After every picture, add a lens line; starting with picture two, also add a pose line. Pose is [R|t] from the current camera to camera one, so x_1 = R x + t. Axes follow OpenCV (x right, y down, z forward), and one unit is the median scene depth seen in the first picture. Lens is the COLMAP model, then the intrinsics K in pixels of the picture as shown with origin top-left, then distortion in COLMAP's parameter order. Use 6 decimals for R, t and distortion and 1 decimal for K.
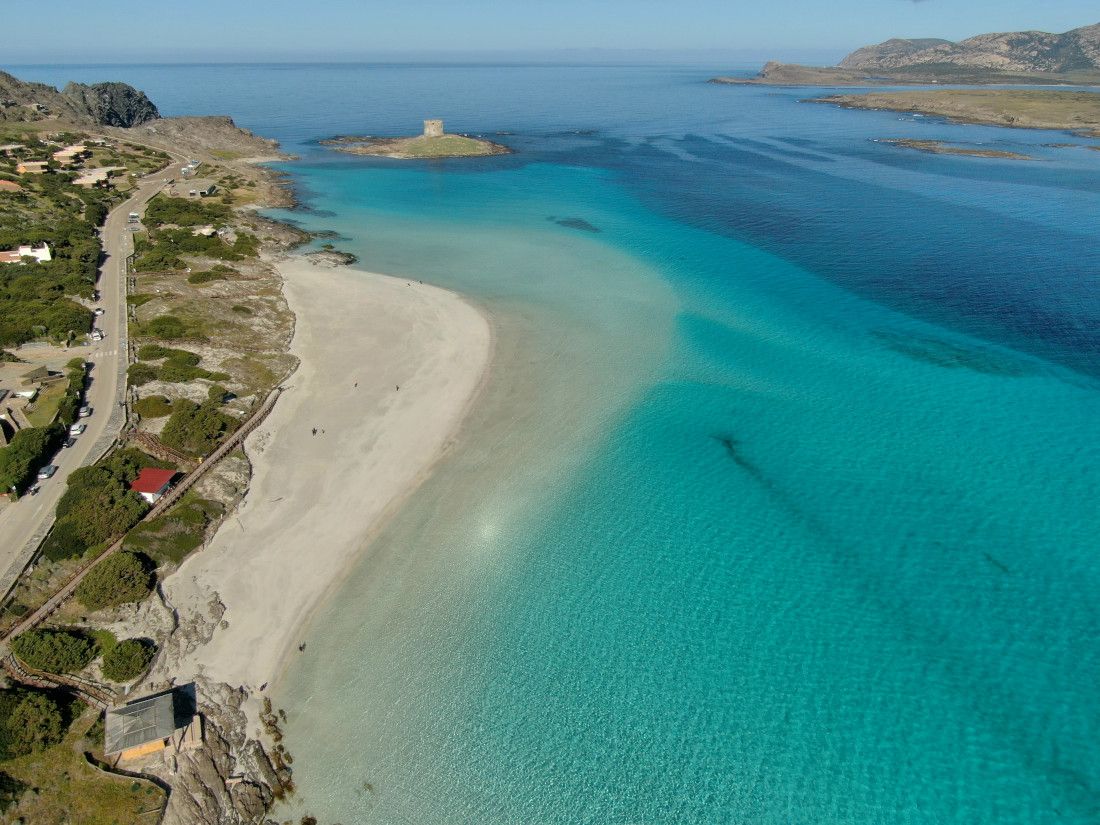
lens RADIAL K [[797.3, 0, 553.3], [0, 797.3, 414.2], [0, 0, 1]] dist [-0.017505, 0.006089]
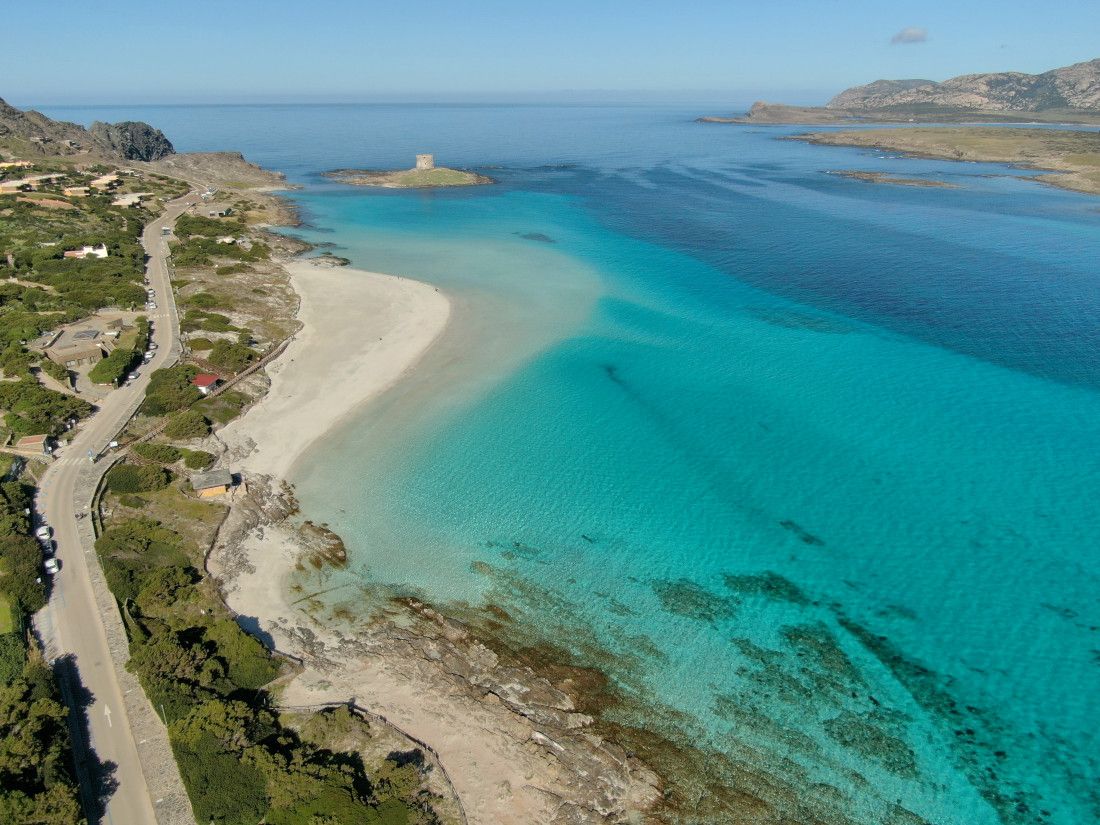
lens RADIAL K [[797.3, 0, 554.1], [0, 797.3, 417.4], [0, 0, 1]] dist [-0.017505, 0.006089]
pose [[0.999997, -0.002223, 0.000519, 0.065606], [0.002242, 0.999186, -0.040282, 0.095073], [-0.000429, 0.040283, 0.999188, -0.215039]]
